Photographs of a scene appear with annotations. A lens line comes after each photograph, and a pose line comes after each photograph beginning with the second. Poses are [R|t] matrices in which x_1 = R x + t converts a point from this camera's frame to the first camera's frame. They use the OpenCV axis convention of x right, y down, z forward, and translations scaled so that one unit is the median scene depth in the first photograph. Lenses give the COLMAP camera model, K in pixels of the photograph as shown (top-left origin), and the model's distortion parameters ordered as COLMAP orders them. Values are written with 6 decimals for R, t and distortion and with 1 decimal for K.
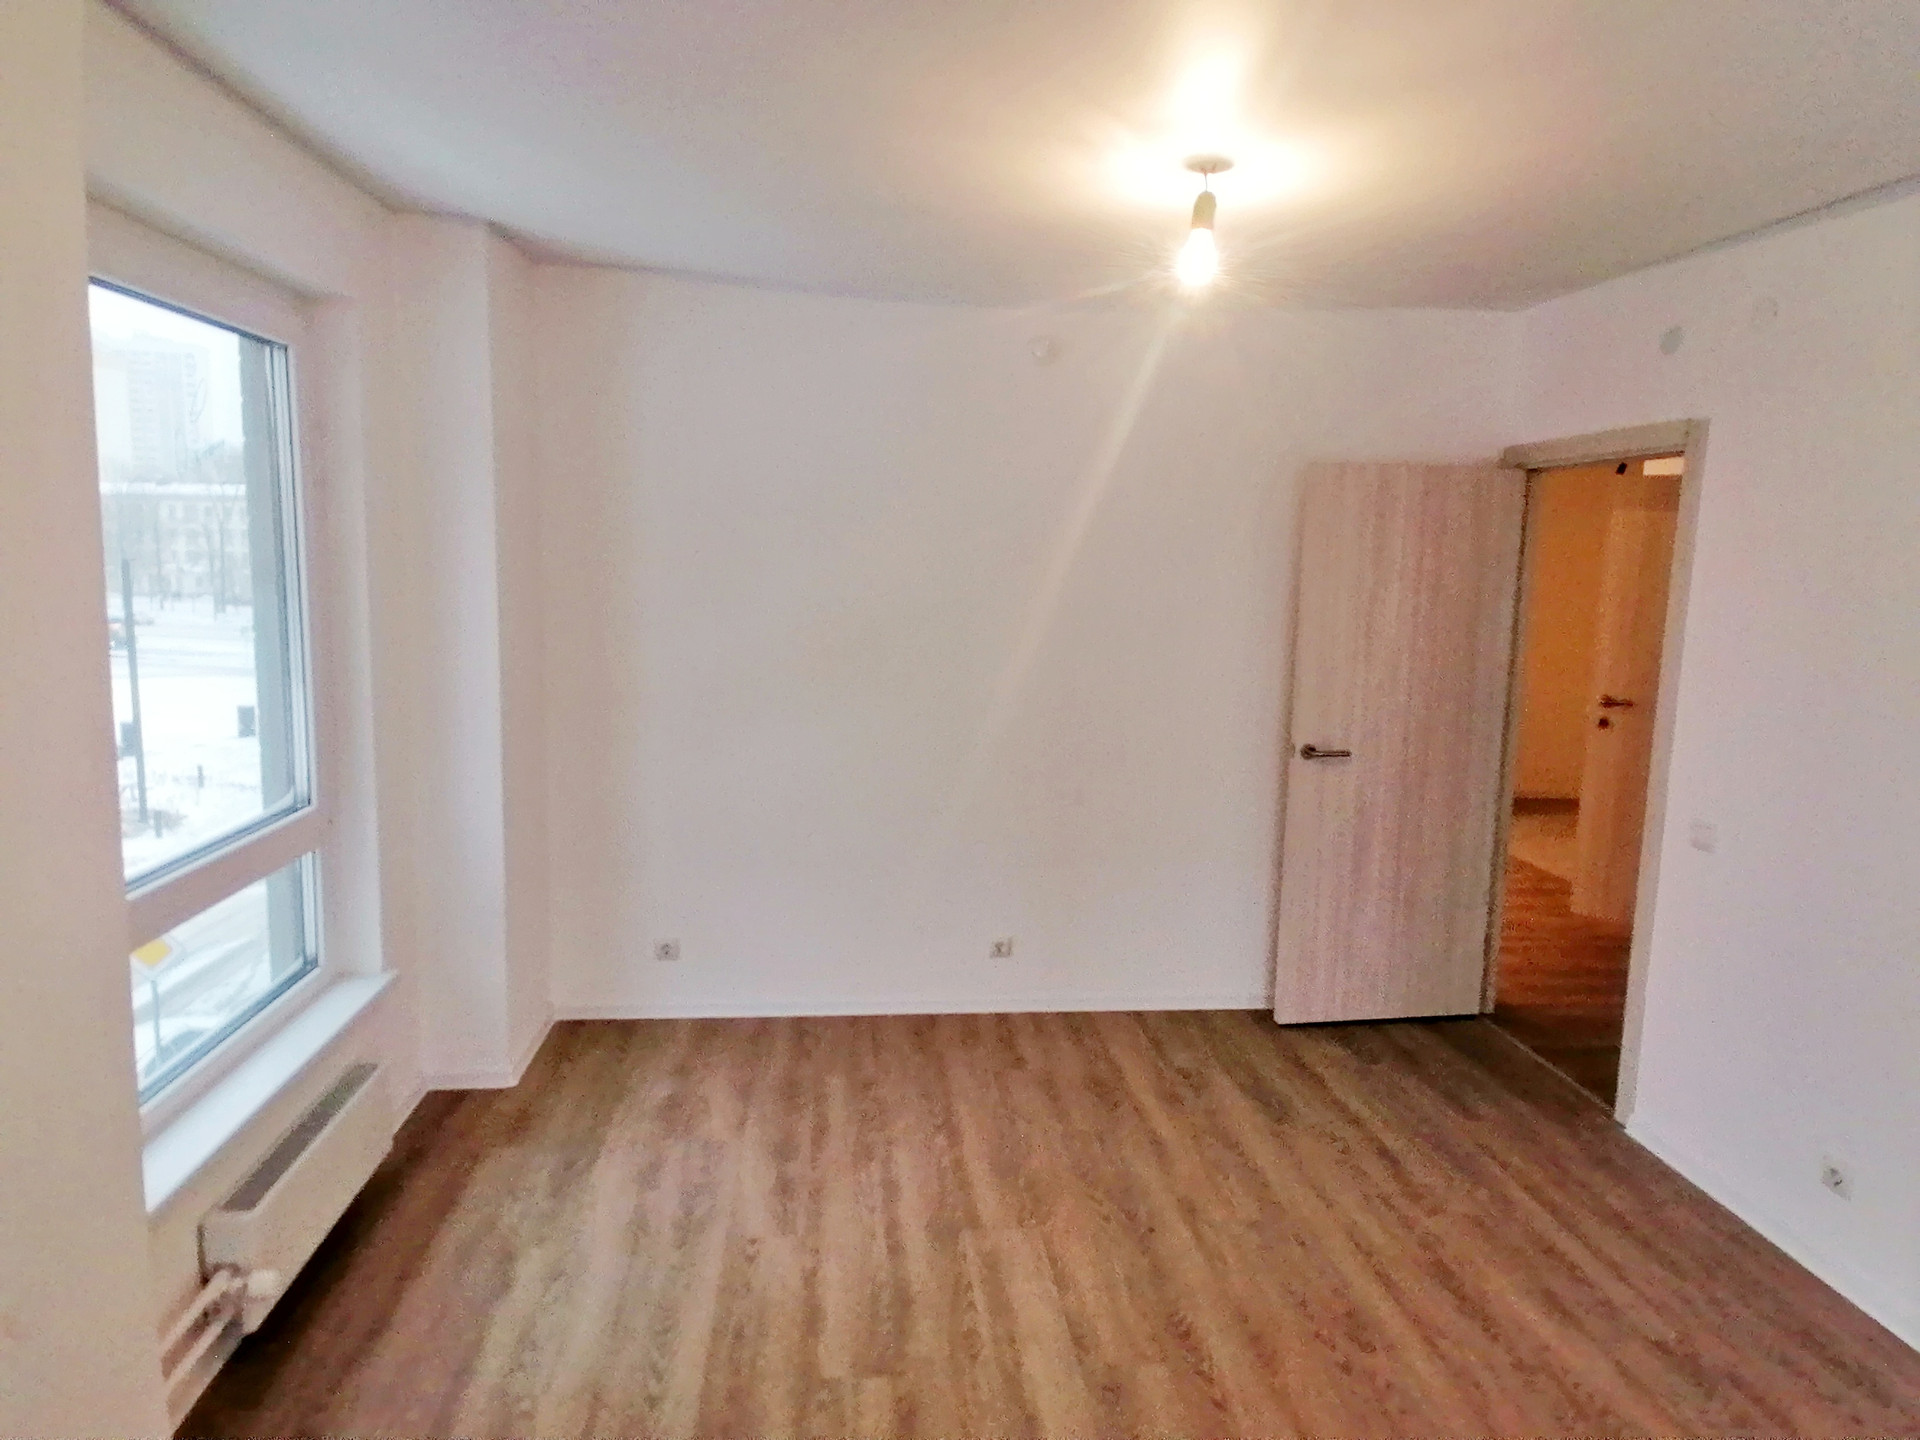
lens RADIAL K [[1167.8, 0, 960.0], [0, 1167.8, 720.0], [0, 0, 1]] dist [0.000328, 0.000552]
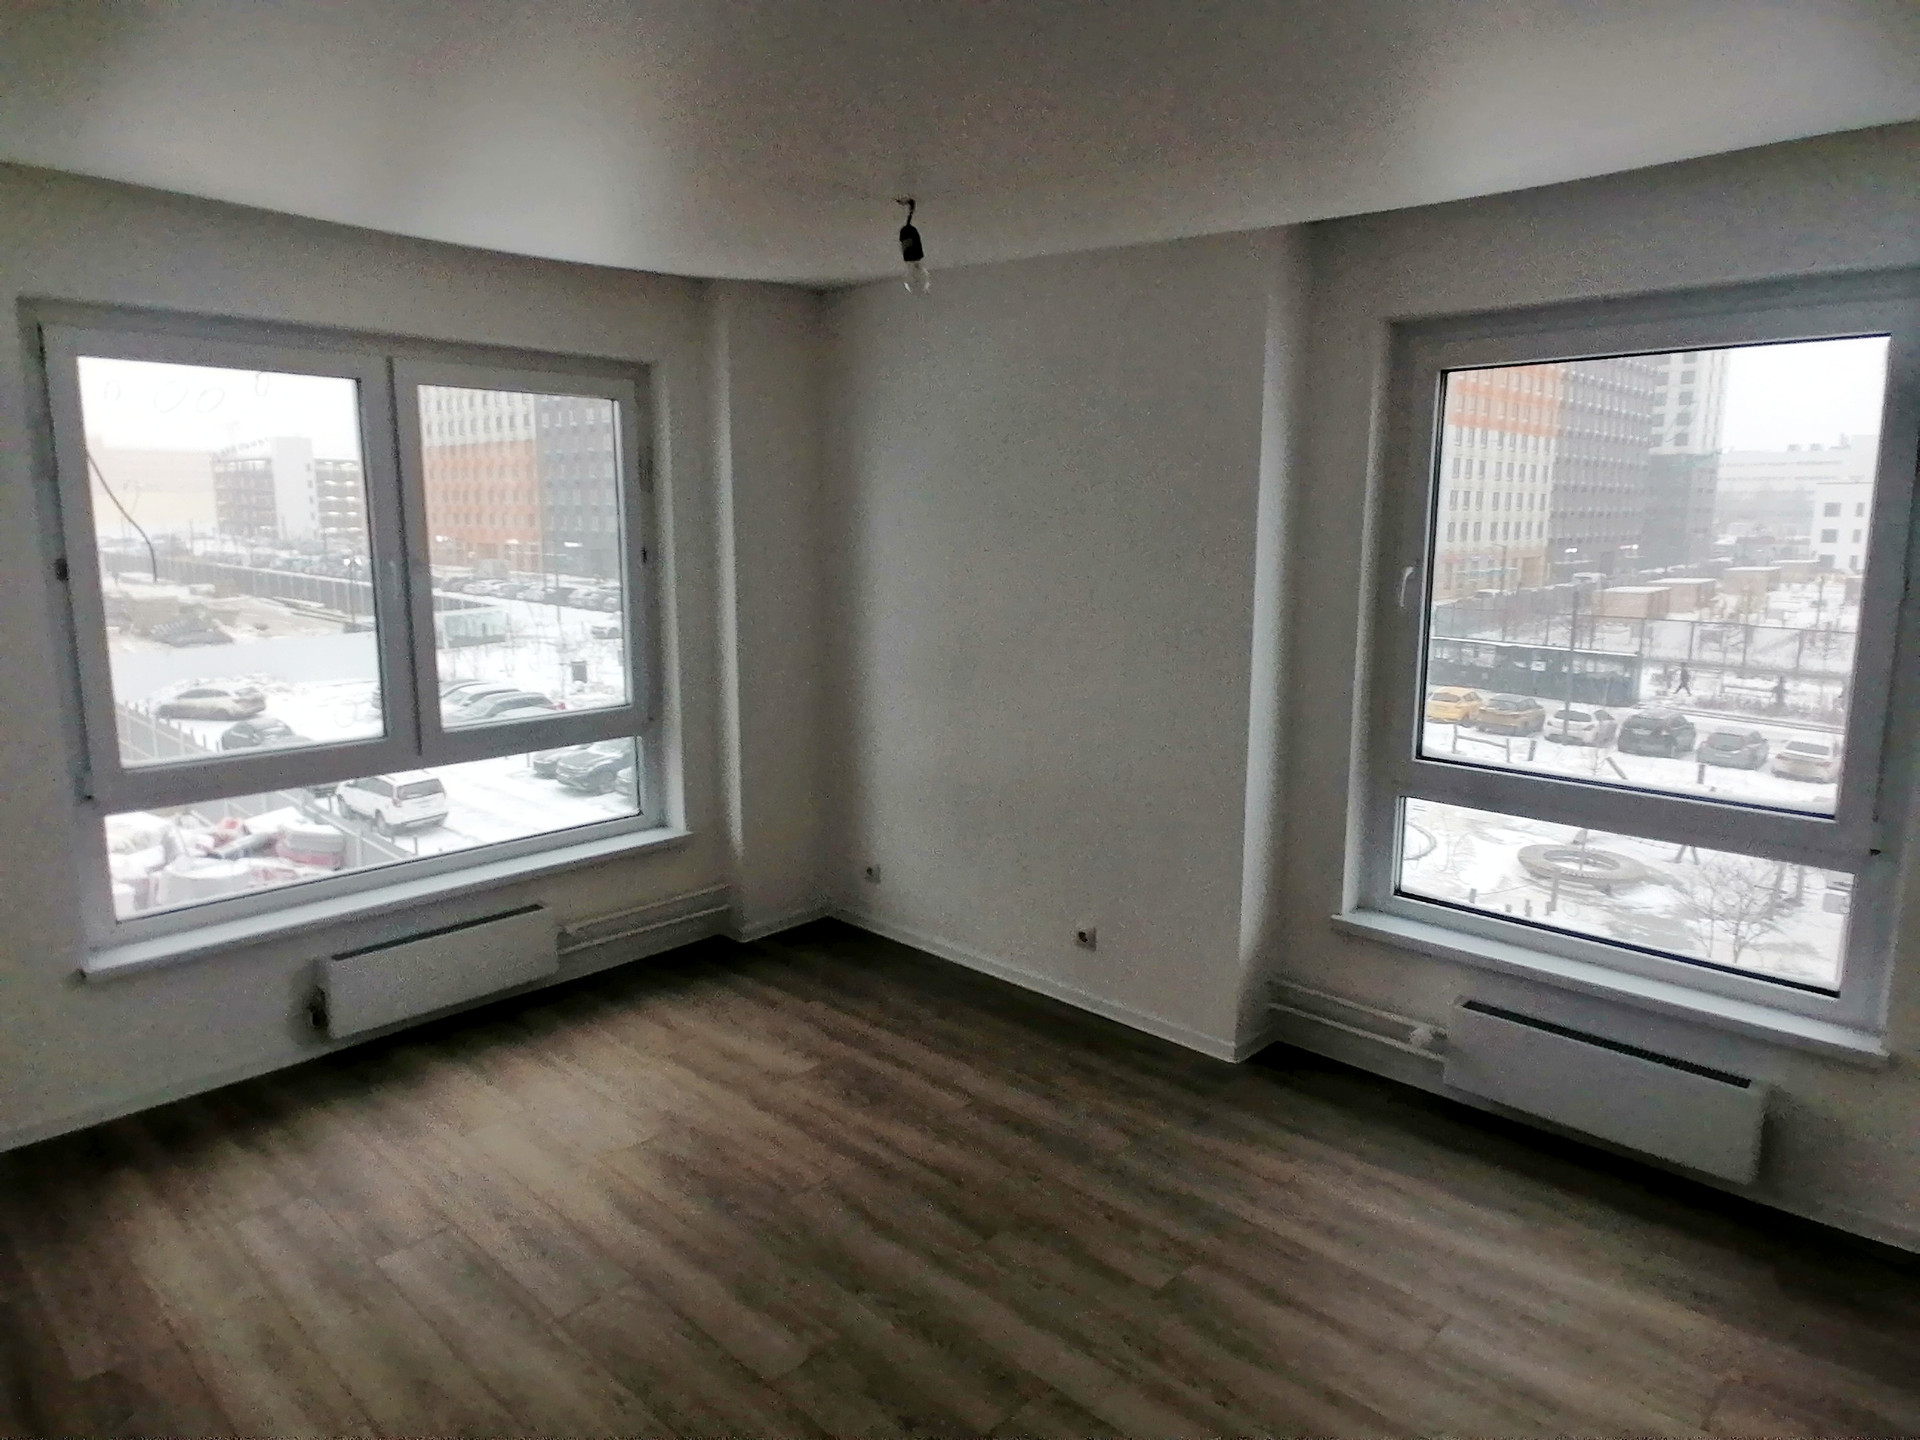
lens RADIAL K [[1167.8, 0, 960.0], [0, 1167.8, 720.0], [0, 0, 1]] dist [0.000328, 0.000552]
pose [[-0.767746, 0.081881, -0.635502, 0.682021], [-0.110945, 0.959834, 0.257702, -0.200757], [0.631077, 0.268355, -0.727824, 1.419904]]
